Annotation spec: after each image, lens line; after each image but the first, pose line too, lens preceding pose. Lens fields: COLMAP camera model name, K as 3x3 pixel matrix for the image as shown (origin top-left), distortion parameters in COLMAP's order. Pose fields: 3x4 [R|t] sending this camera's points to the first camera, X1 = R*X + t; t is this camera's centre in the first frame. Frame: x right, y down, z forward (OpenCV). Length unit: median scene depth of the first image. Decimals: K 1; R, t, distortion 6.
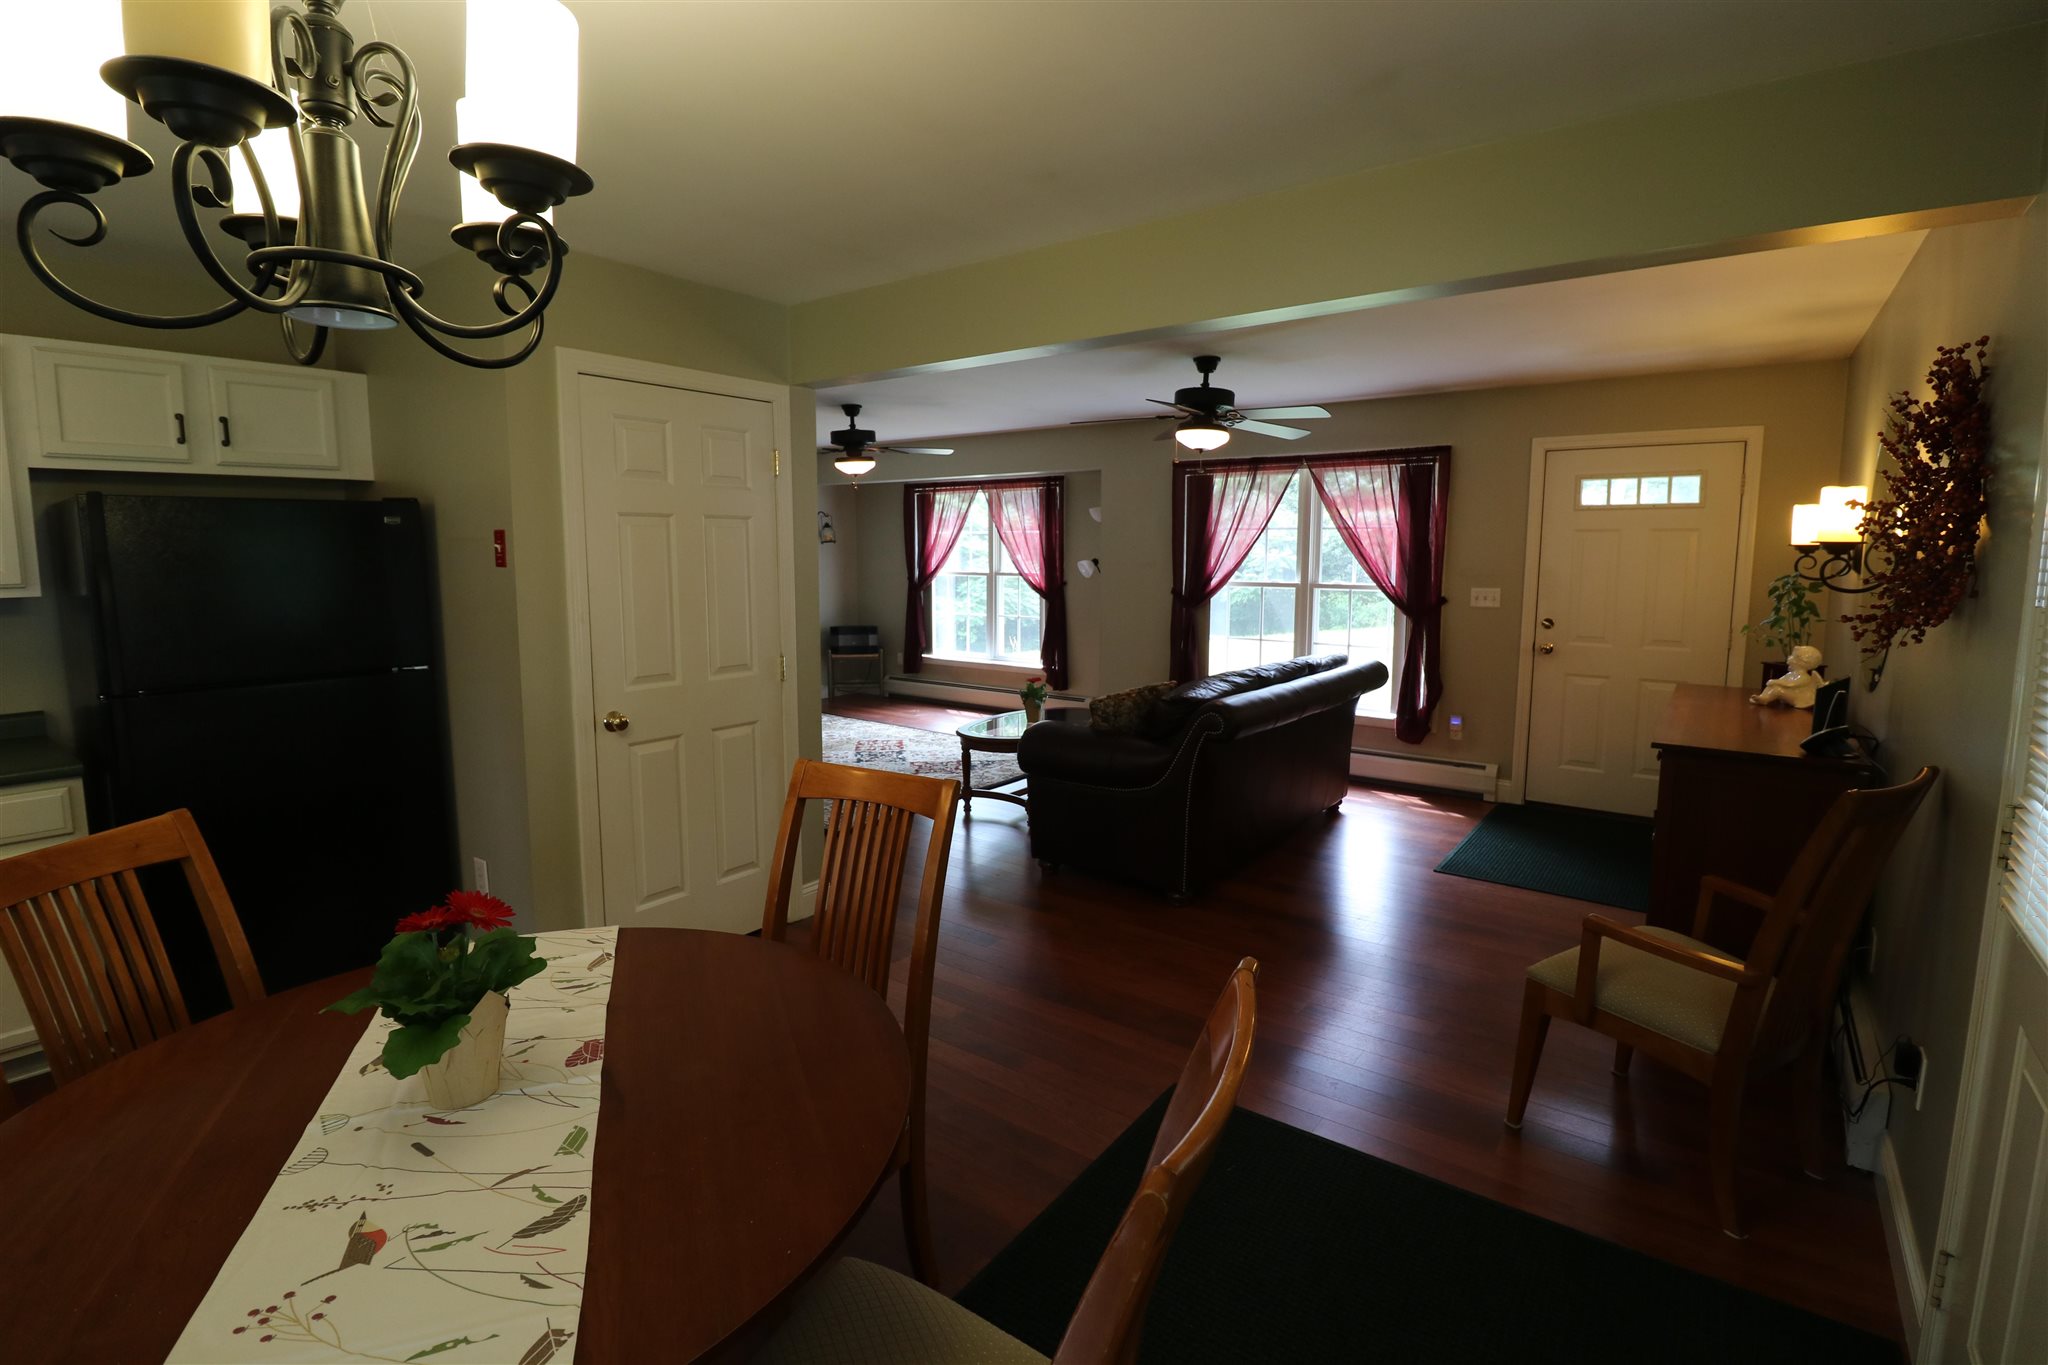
lens RADIAL K [[938.3, 0, 1028.5], [0, 938.3, 653.5], [0, 0, 1]] dist [0.001030, -0.013145]
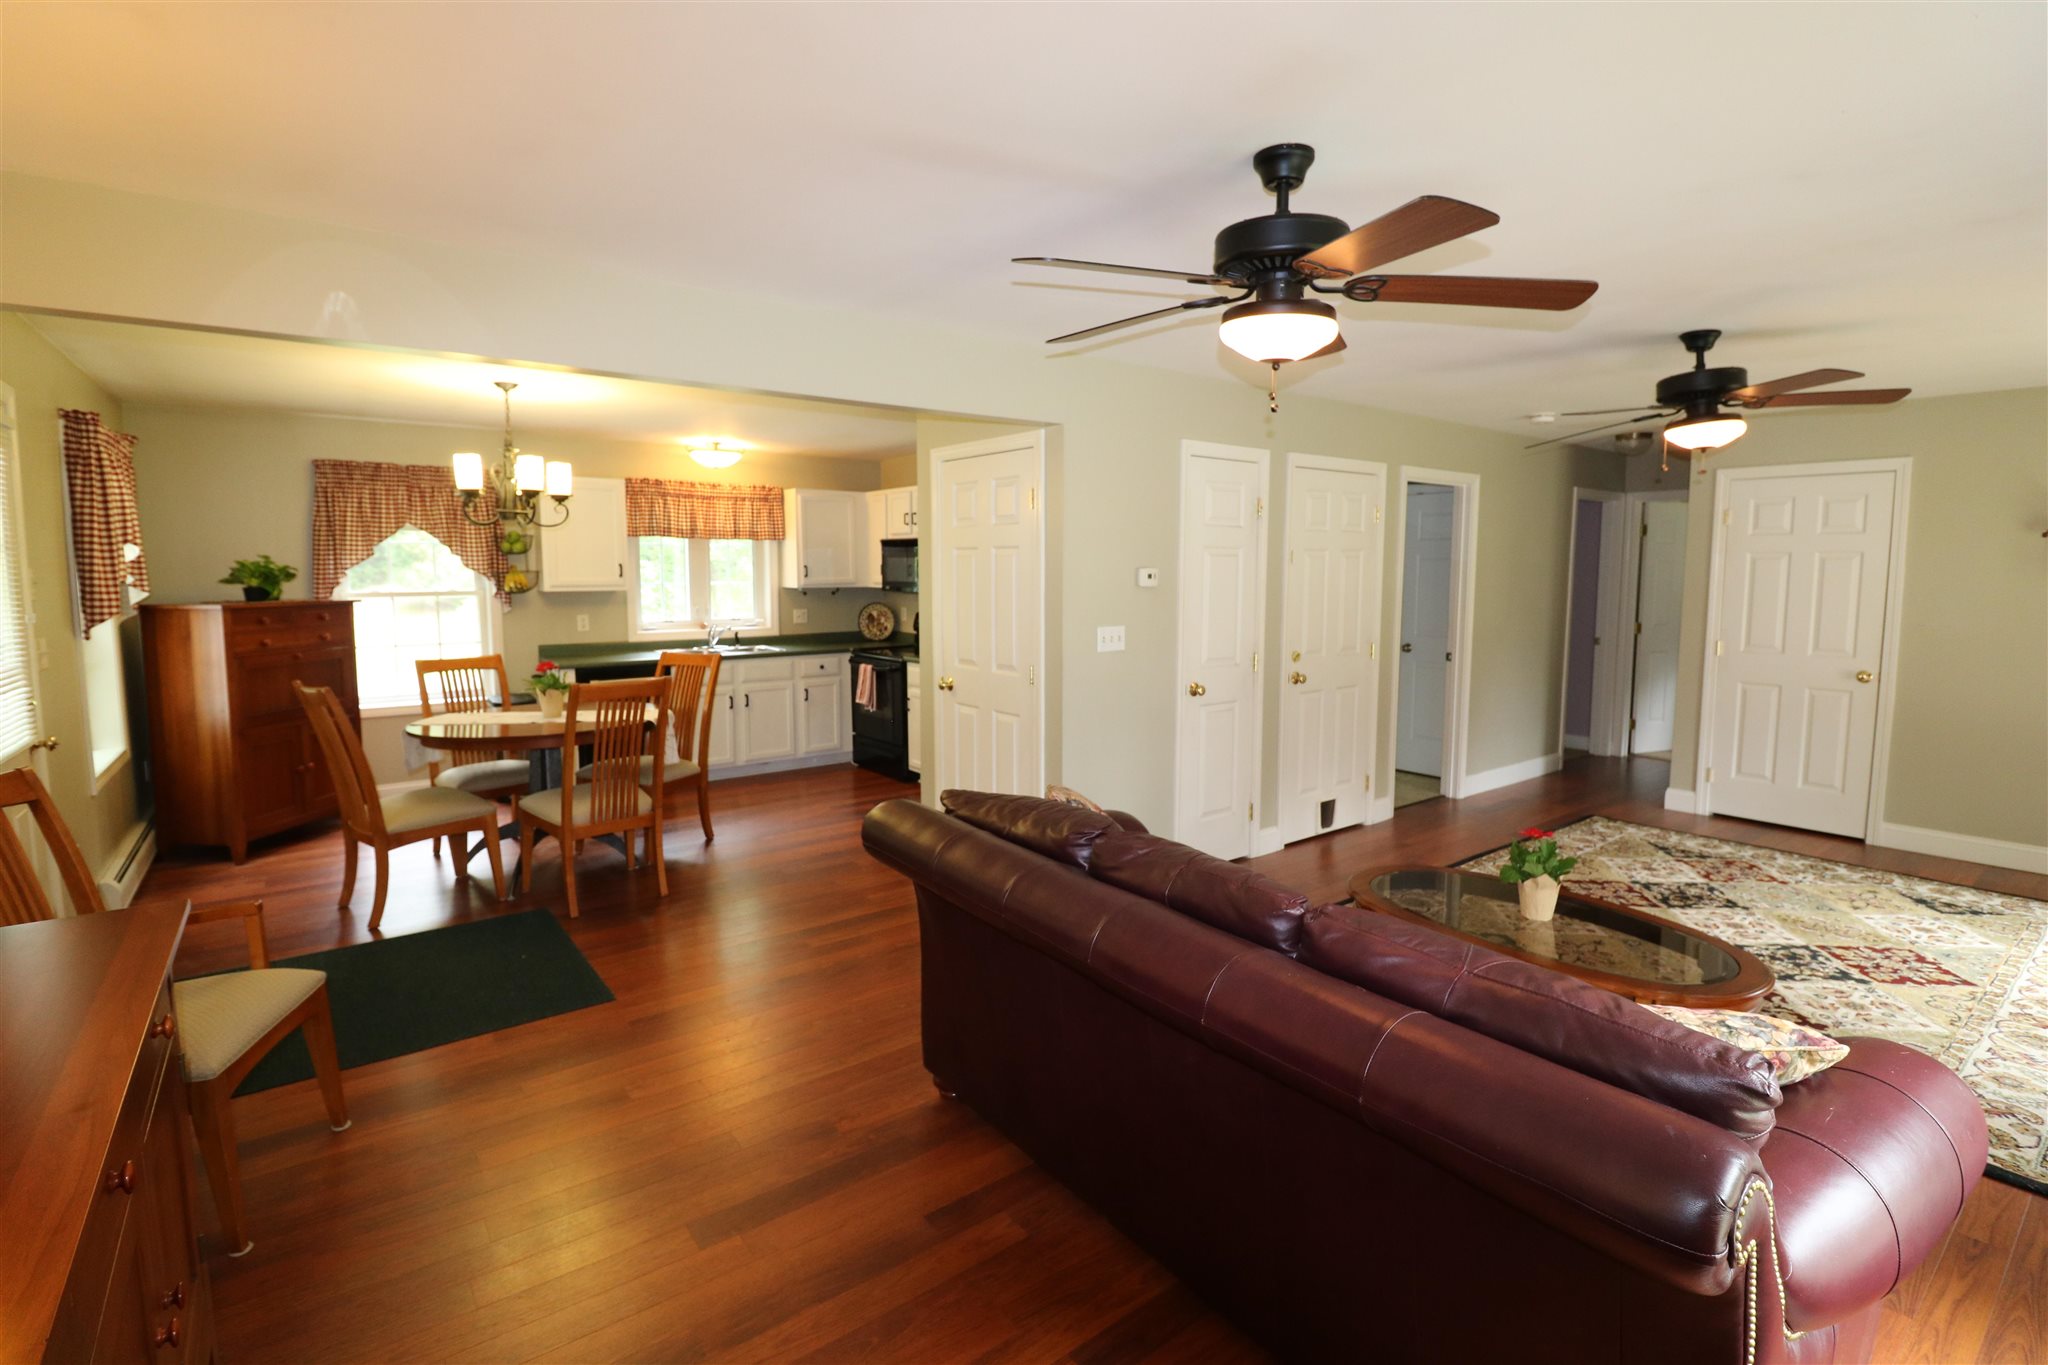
lens RADIAL K [[938.3, 0, 1028.5], [0, 938.3, 653.5], [0, 0, 1]] dist [0.001030, -0.013145]
pose [[-0.270368, 0.089869, -0.958553, 0.348420], [-0.107865, 0.986538, 0.122918, -0.063136], [0.956695, 0.136628, -0.257035, 0.525067]]
